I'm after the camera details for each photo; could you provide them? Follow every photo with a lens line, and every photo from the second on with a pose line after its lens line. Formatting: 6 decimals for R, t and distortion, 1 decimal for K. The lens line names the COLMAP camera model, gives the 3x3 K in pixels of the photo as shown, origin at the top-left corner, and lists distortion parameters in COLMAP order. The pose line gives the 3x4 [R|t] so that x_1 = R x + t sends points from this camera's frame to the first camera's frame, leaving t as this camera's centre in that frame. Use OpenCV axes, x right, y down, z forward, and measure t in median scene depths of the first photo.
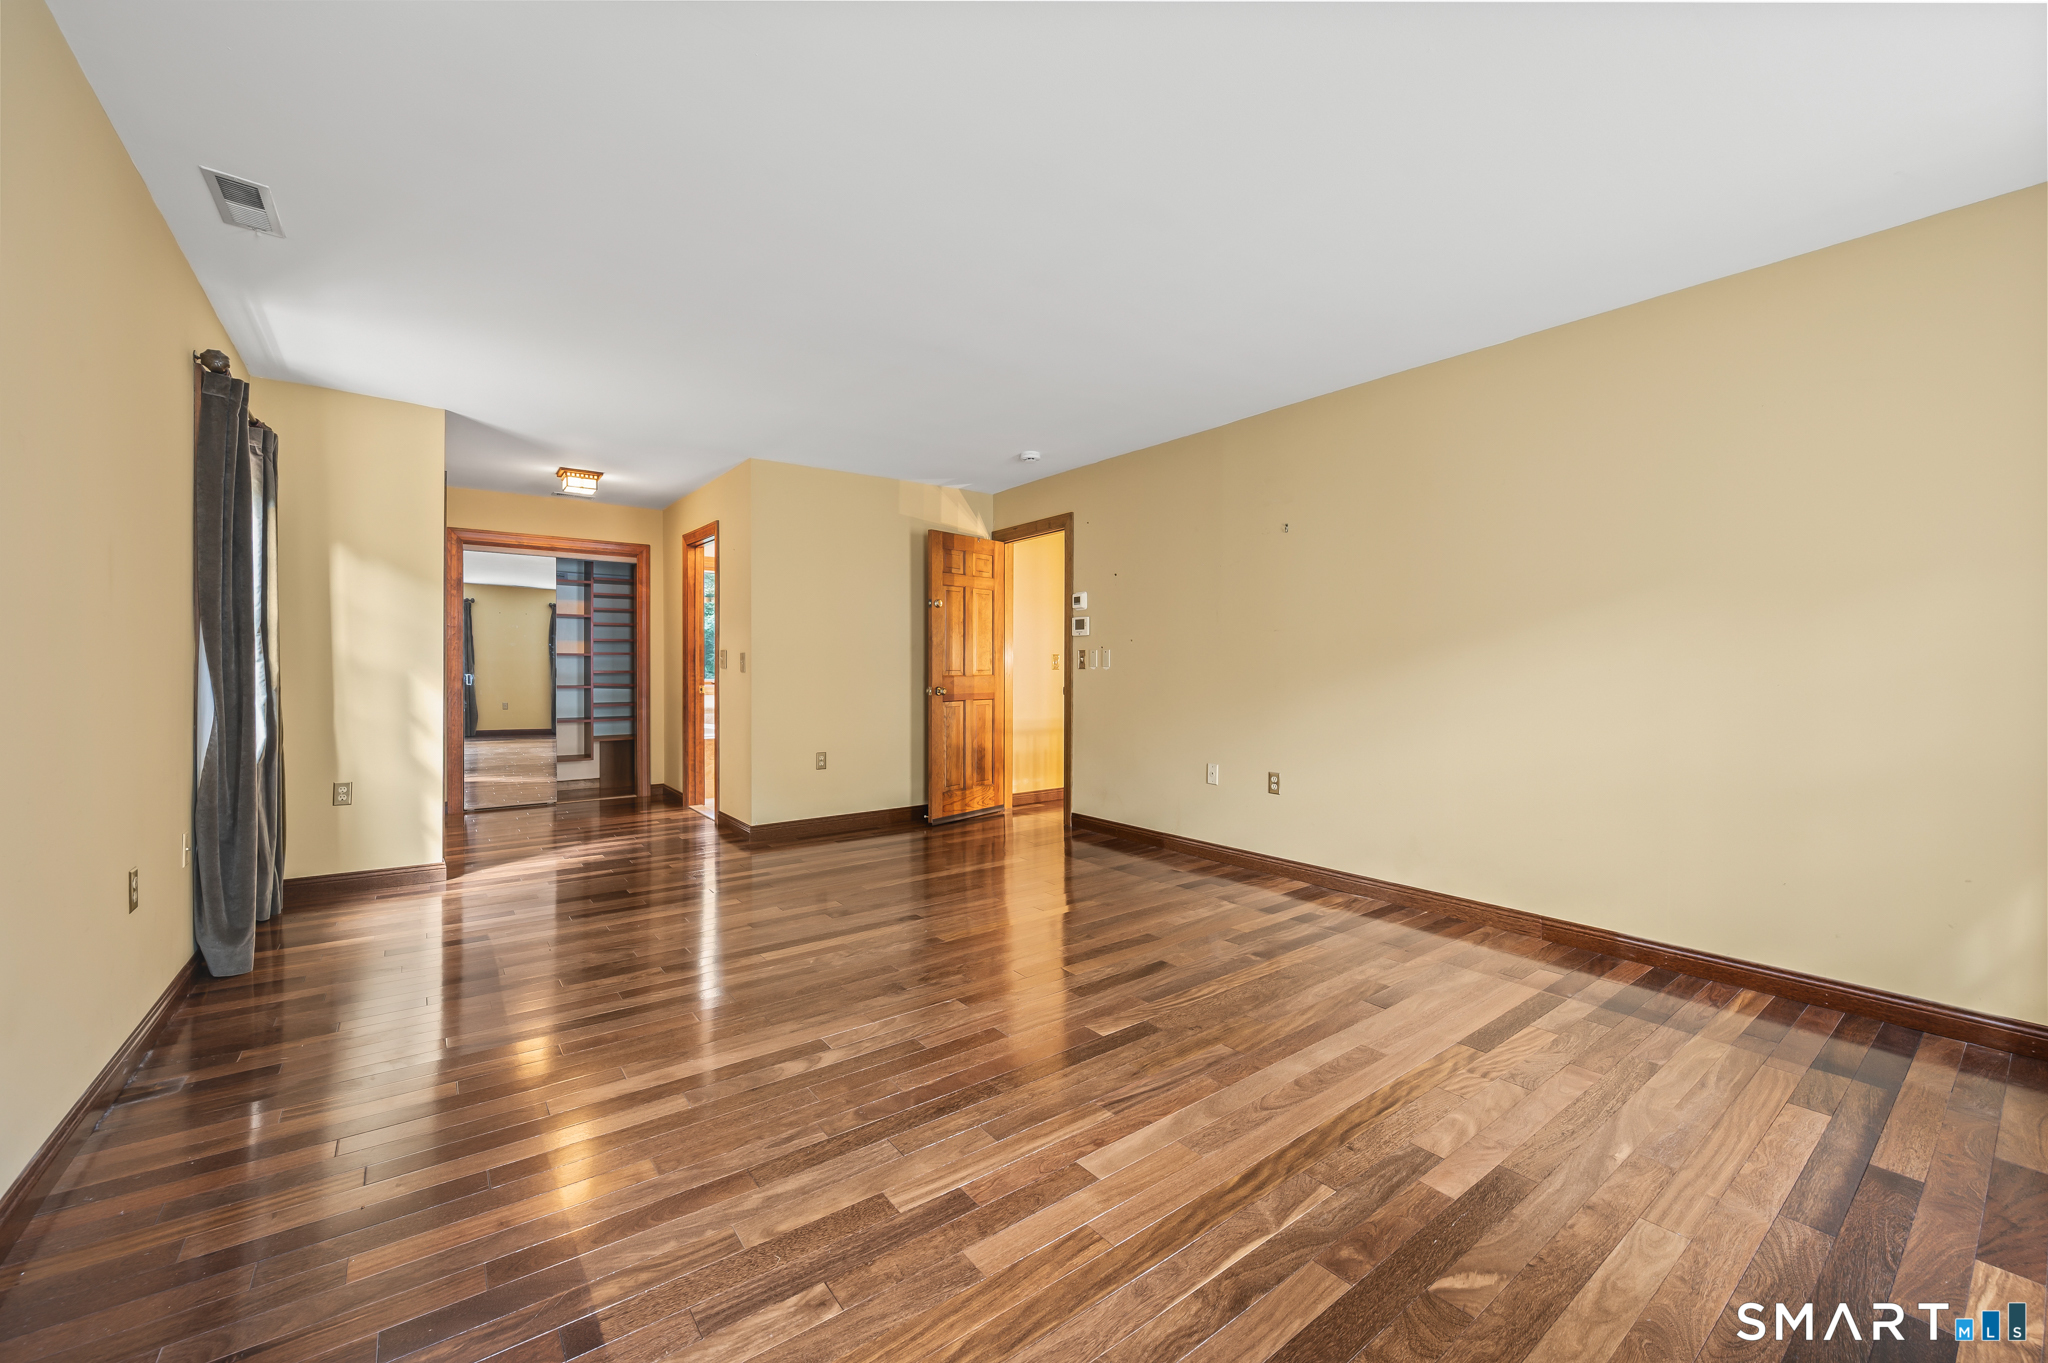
lens RADIAL K [[807.2, 0, 1028.1], [0, 807.2, 676.5], [0, 0, 1]] dist [0.000653, 0.000372]
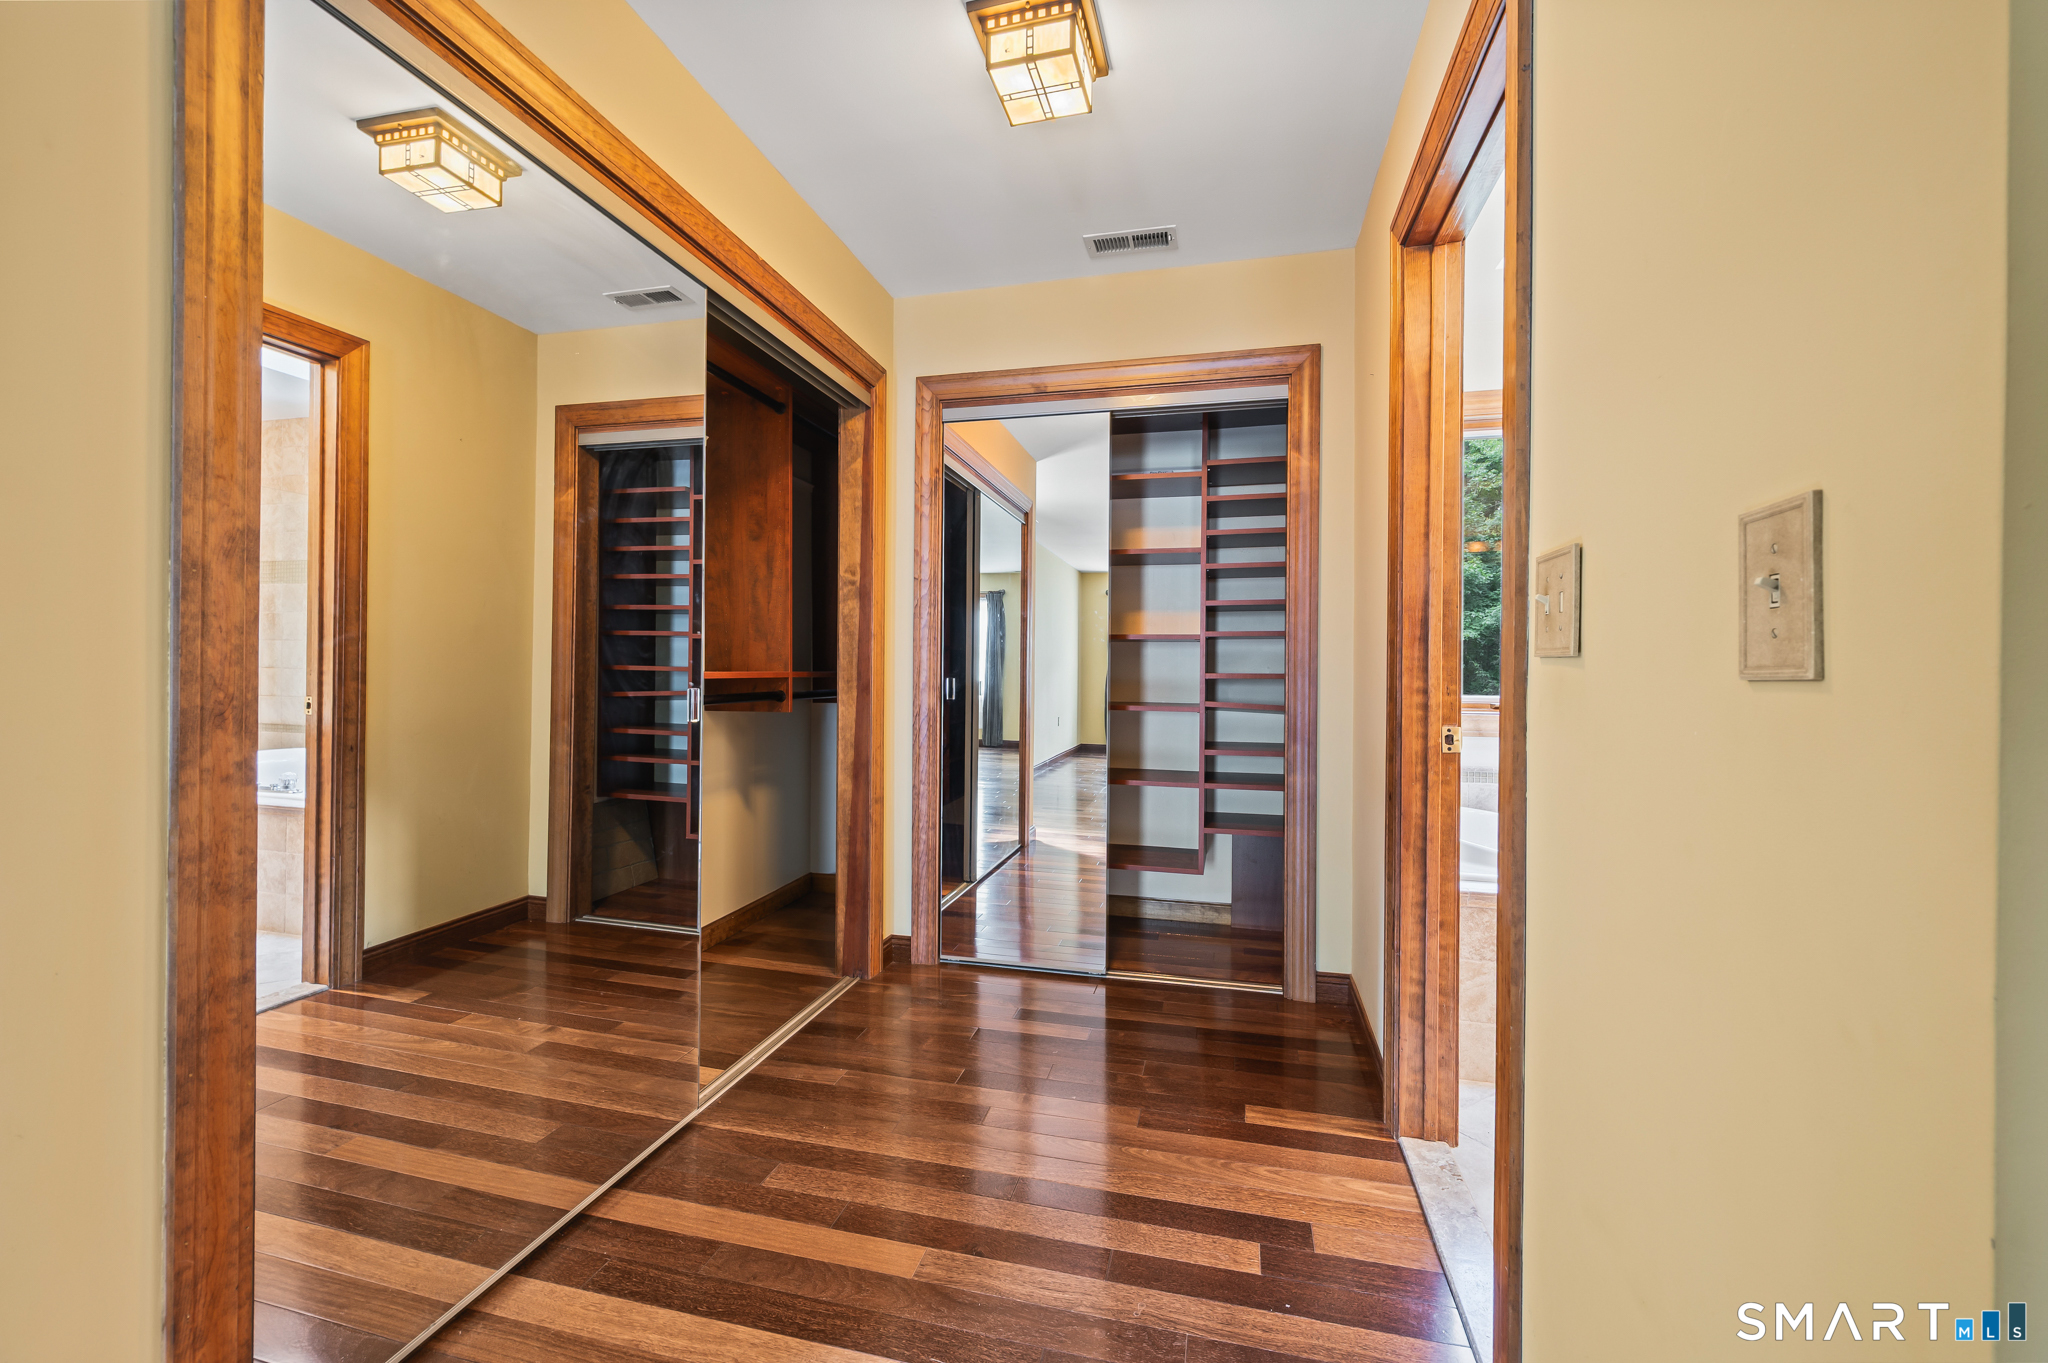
lens RADIAL K [[807.2, 0, 1028.1], [0, 807.2, 676.5], [0, 0, 1]] dist [0.000653, 0.000372]
pose [[0.623056, 0.007874, -0.782138, -0.254338], [-0.011576, 0.999933, 0.000846, -0.005069], [0.782092, 0.008527, 0.623105, 0.653811]]
